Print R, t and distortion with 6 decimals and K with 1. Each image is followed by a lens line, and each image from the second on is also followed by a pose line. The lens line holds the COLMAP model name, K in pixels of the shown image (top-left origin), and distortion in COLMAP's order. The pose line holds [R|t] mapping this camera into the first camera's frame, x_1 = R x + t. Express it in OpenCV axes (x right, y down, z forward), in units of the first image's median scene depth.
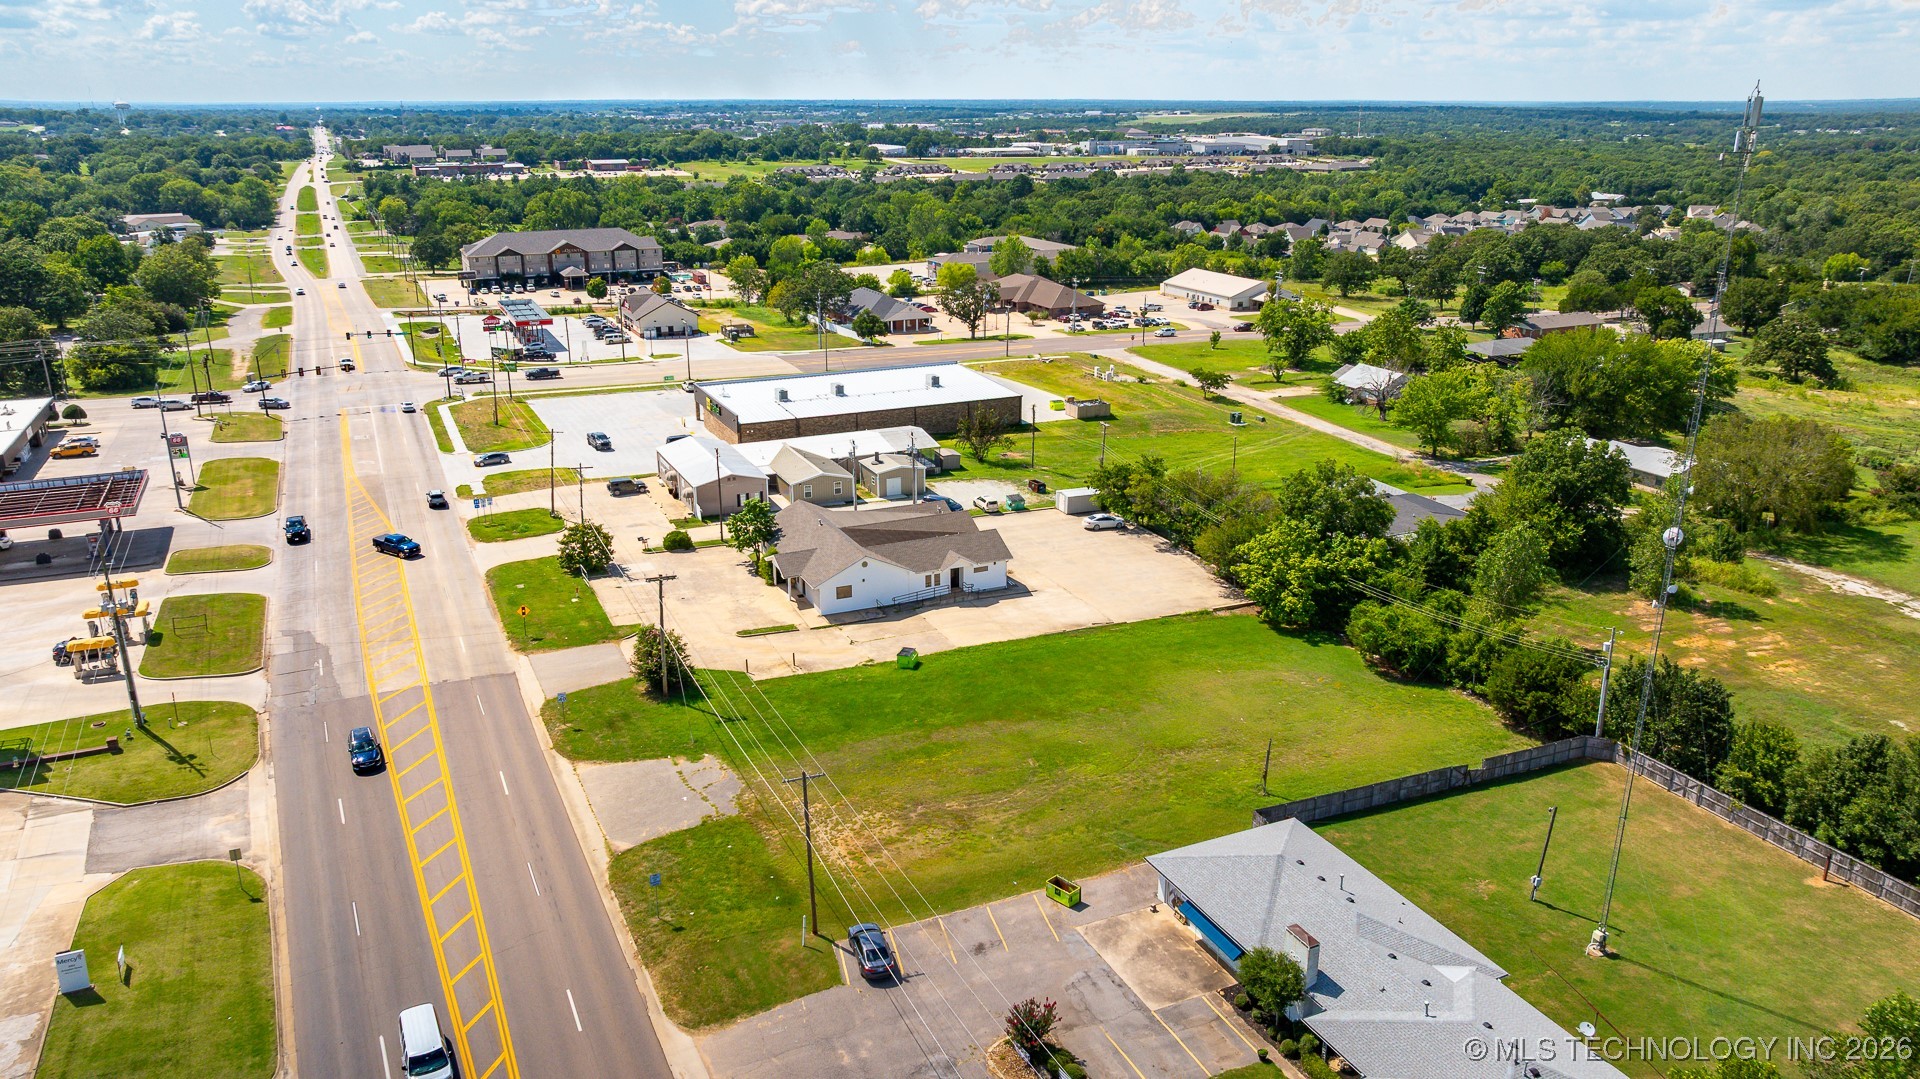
lens RADIAL K [[1337.1, 0, 967.1], [0, 1337.1, 540.6], [0, 0, 1]] dist [-0.020933, 0.002093]
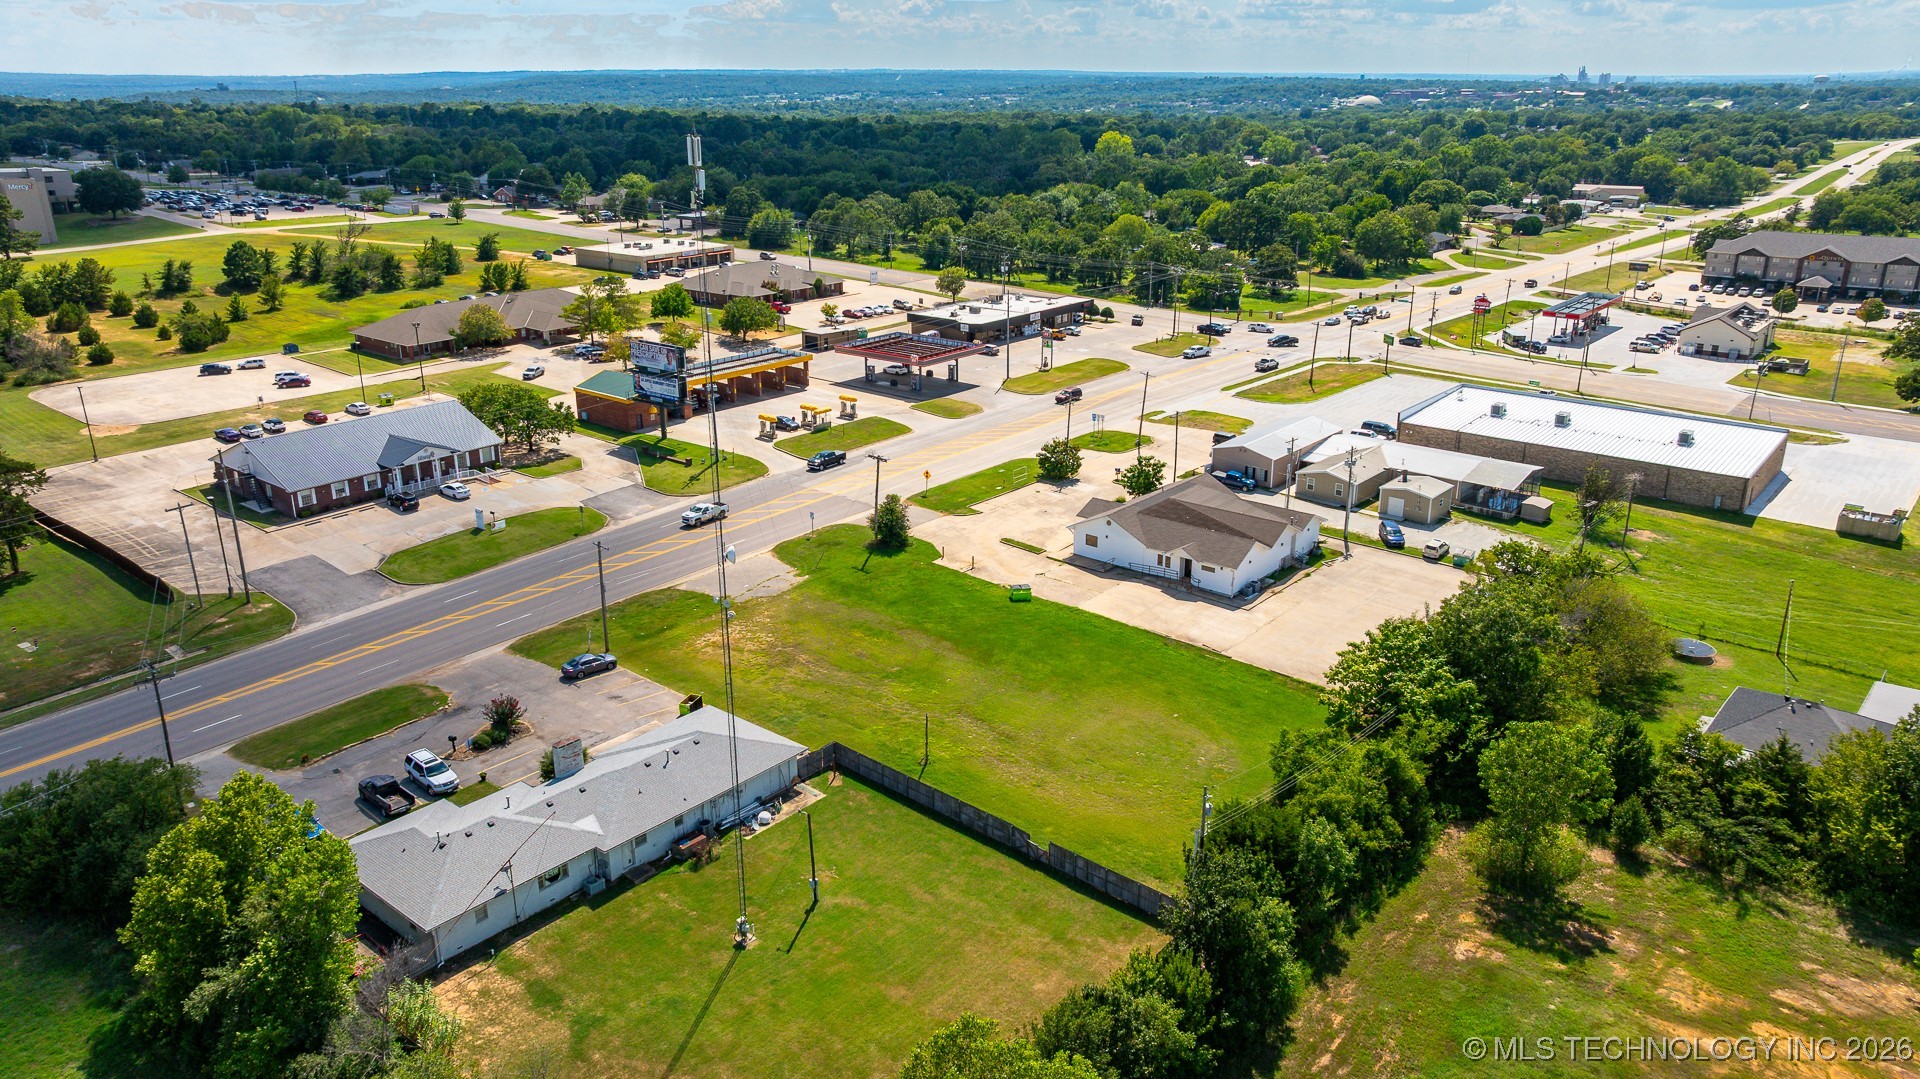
lens RADIAL K [[1337.1, 0, 967.1], [0, 1337.1, 540.6], [0, 0, 1]] dist [-0.020933, 0.002093]
pose [[0.429577, 0.296883, -0.852833, 0.510867], [-0.280767, 0.941515, 0.186330, -0.088172], [0.858274, 0.159404, 0.487808, 0.219722]]
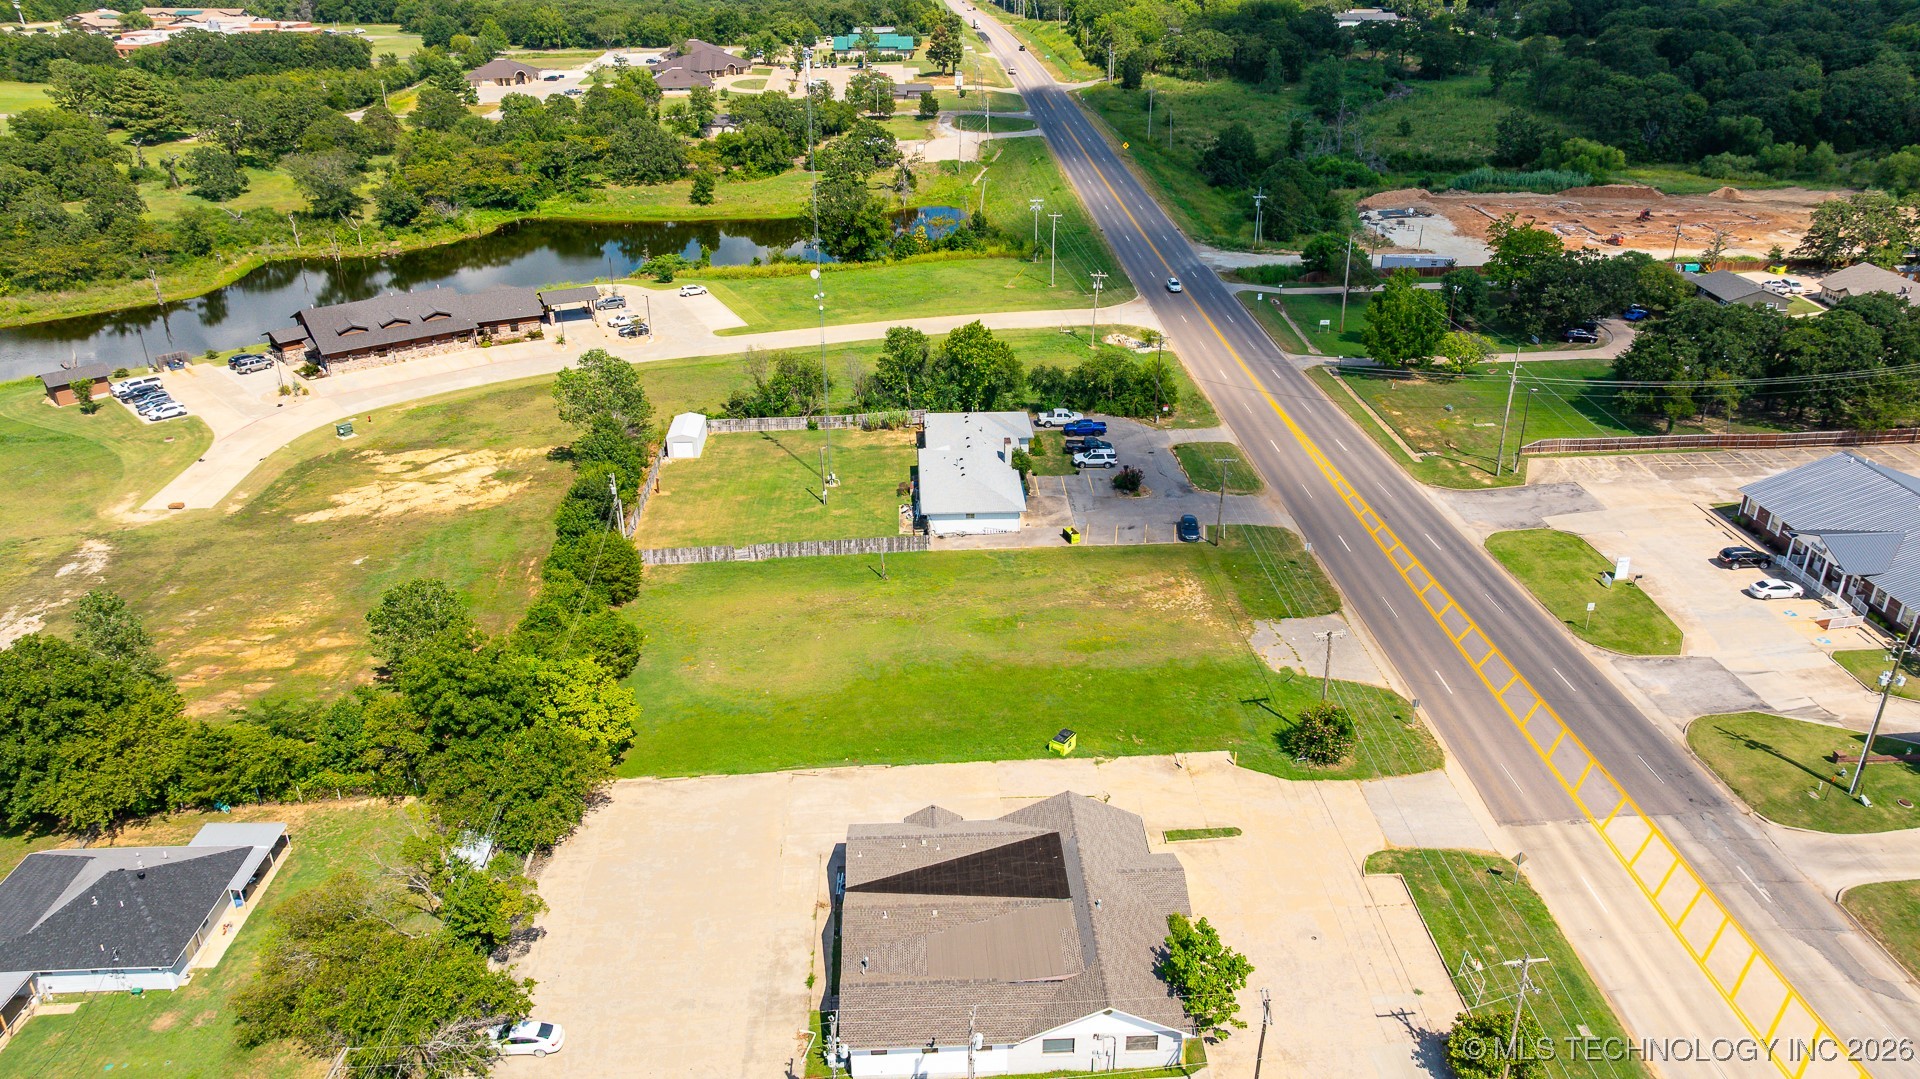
lens RADIAL K [[1330.2, 0, 984.9], [0, 1330.2, 537.0], [0, 0, 1]] dist [-0.005764, -0.003022]
pose [[-0.931533, -0.162402, 0.325380, -0.153823], [0.110865, 0.725328, 0.679418, -0.369171], [-0.346346, 0.668973, -0.657662, 0.865079]]
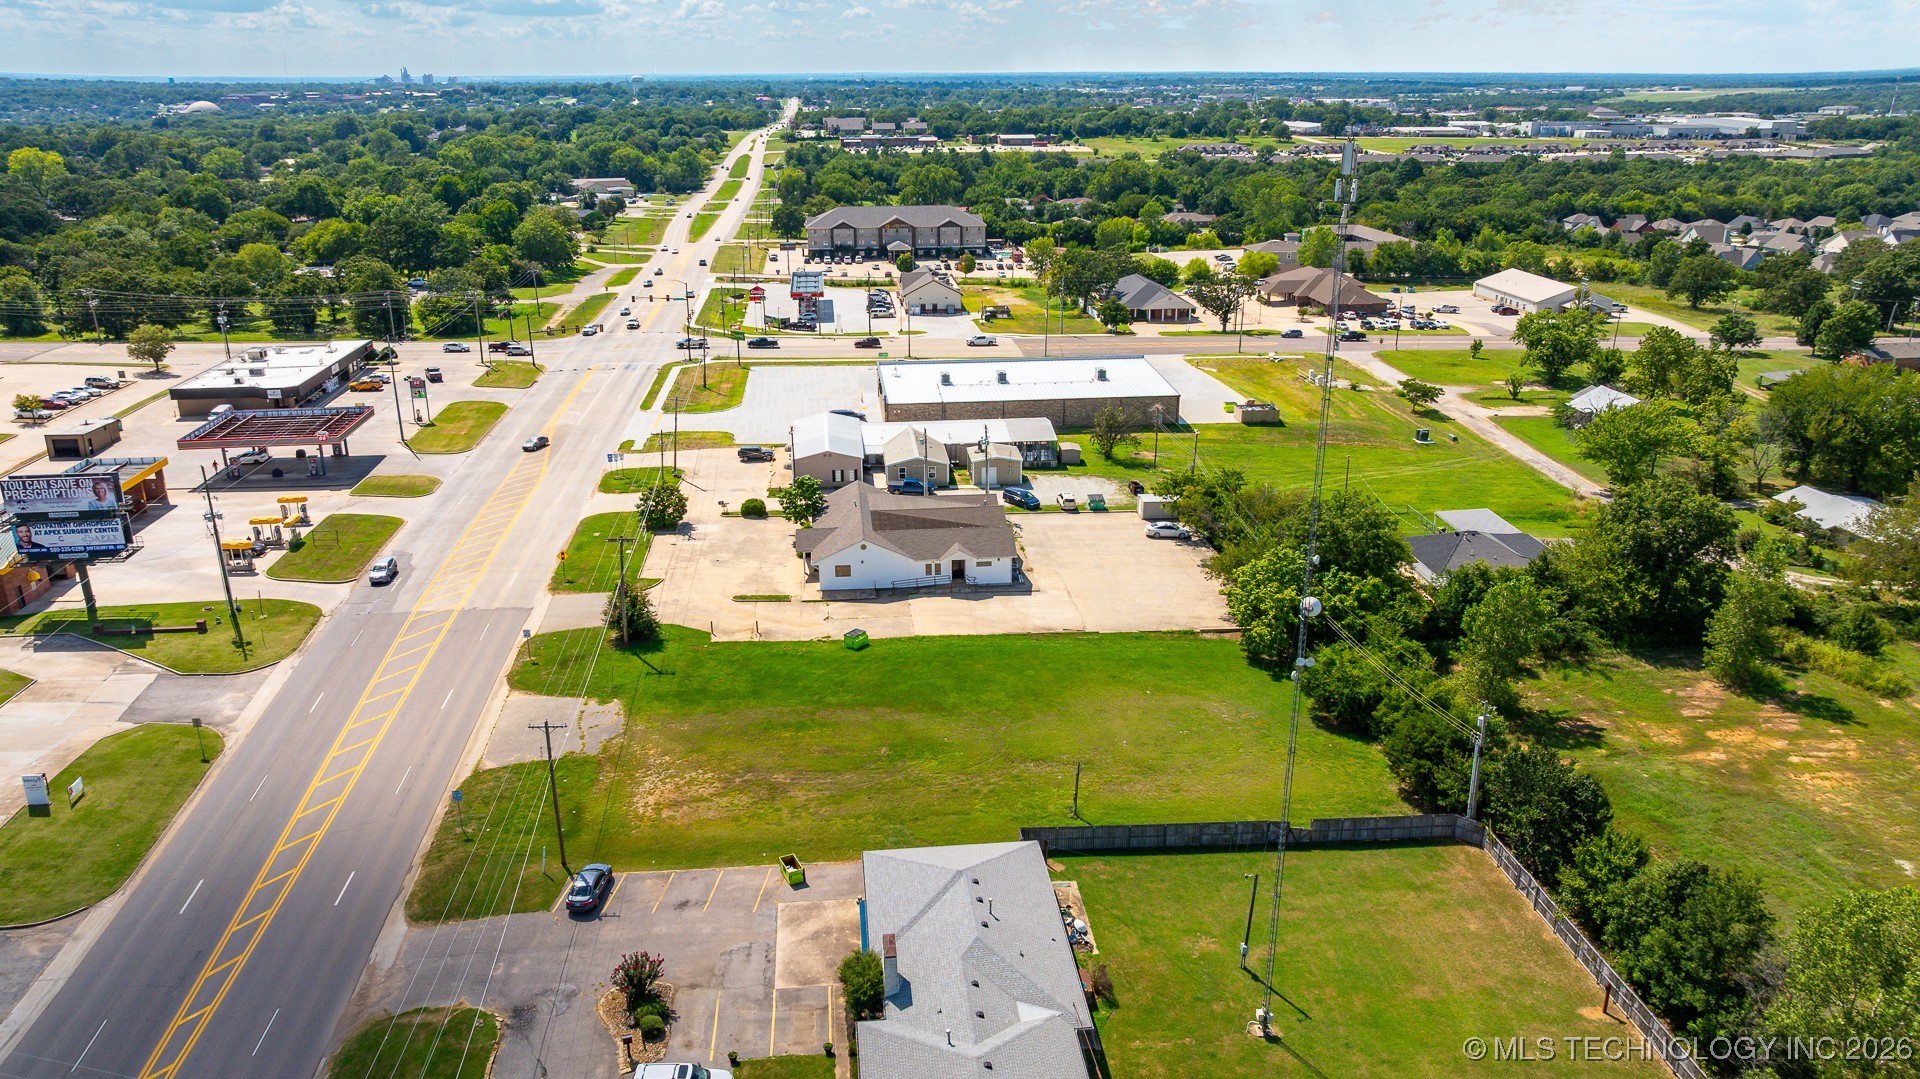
lens RADIAL K [[1337.1, 0, 967.1], [0, 1337.1, 540.6], [0, 0, 1]] dist [-0.020933, 0.002093]
pose [[0.947121, 0.103798, -0.303625, 0.198419], [-0.098095, 0.994595, 0.034022, -0.019322], [0.305515, -0.002439, 0.952184, 0.010807]]
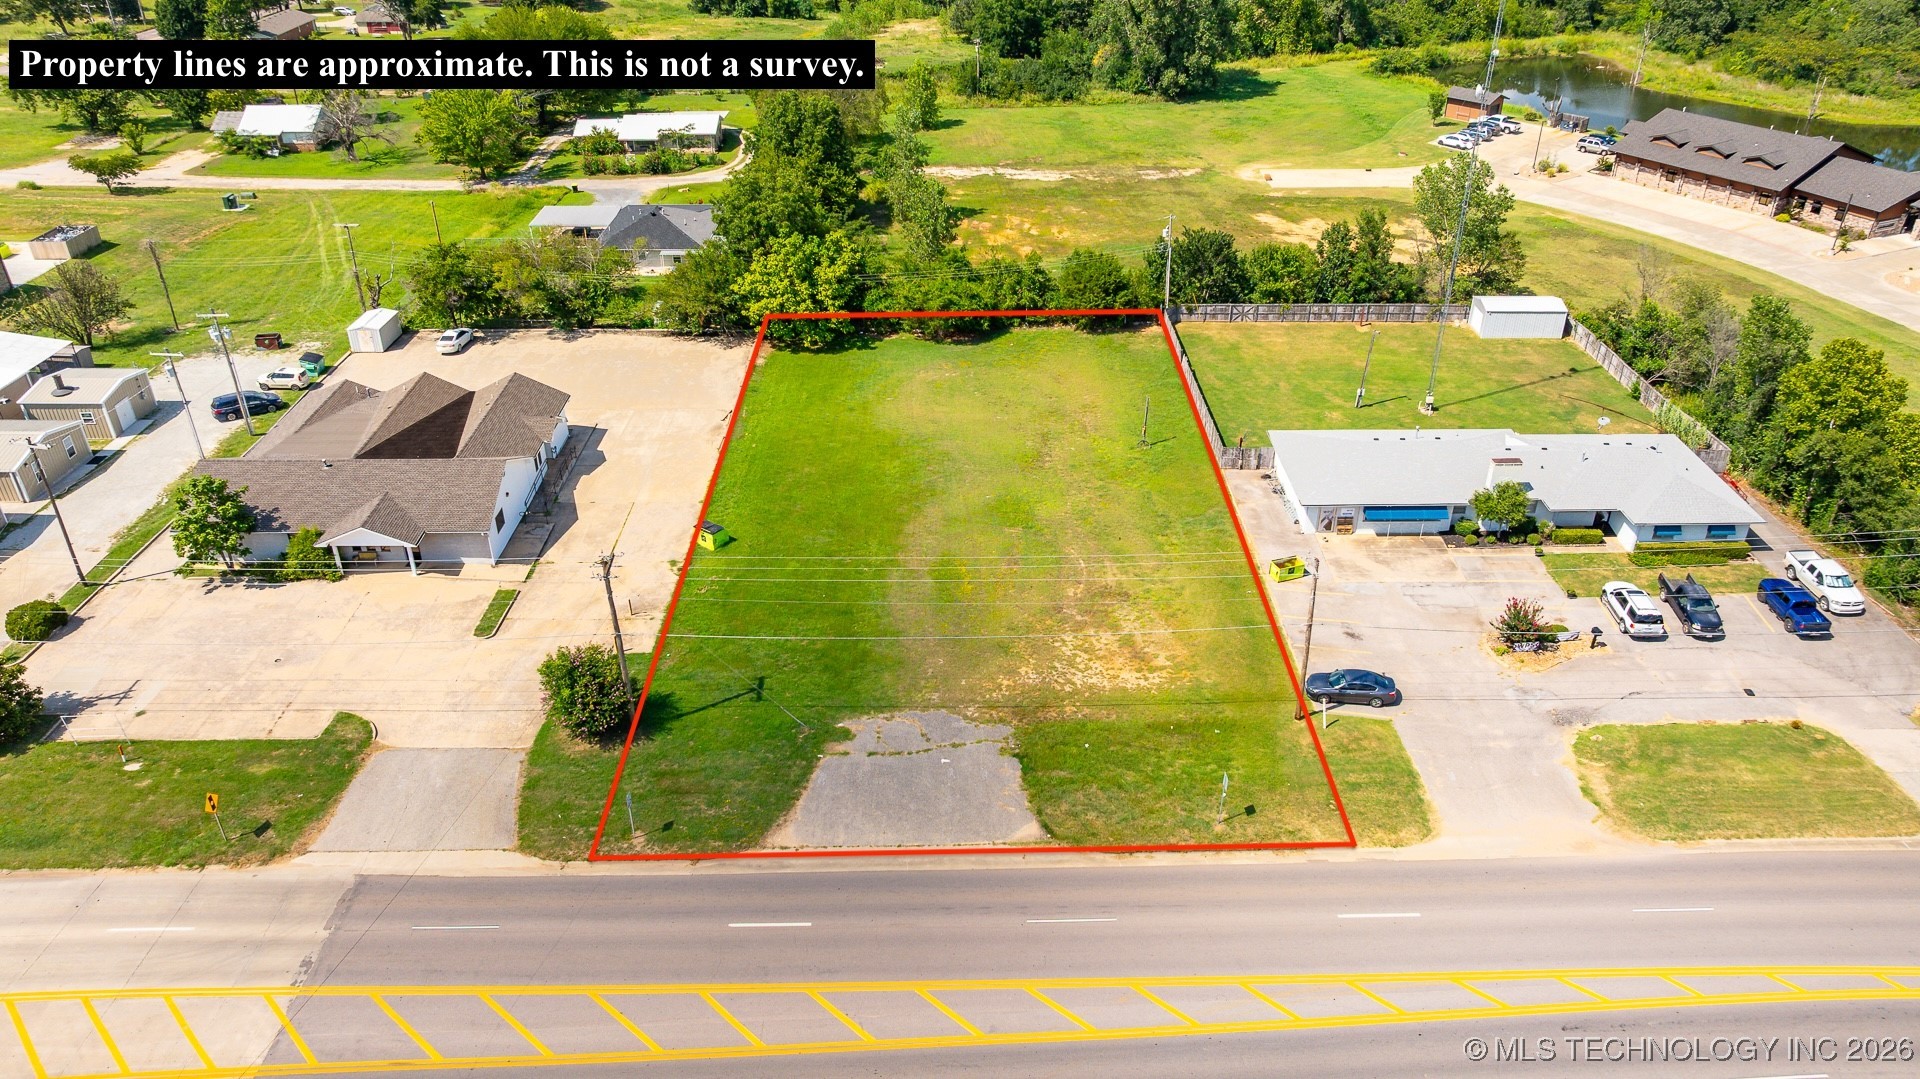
lens RADIAL K [[1363.9, 0, 960.0], [0, 1363.9, 539.5], [0, 0, 1]] dist [-0.054765, 0.064754]
pose [[0.409635, -0.460587, 0.787438, -0.340157], [0.285282, 0.884567, 0.368992, -0.088770], [-0.866495, 0.073489, 0.493747, 0.274660]]
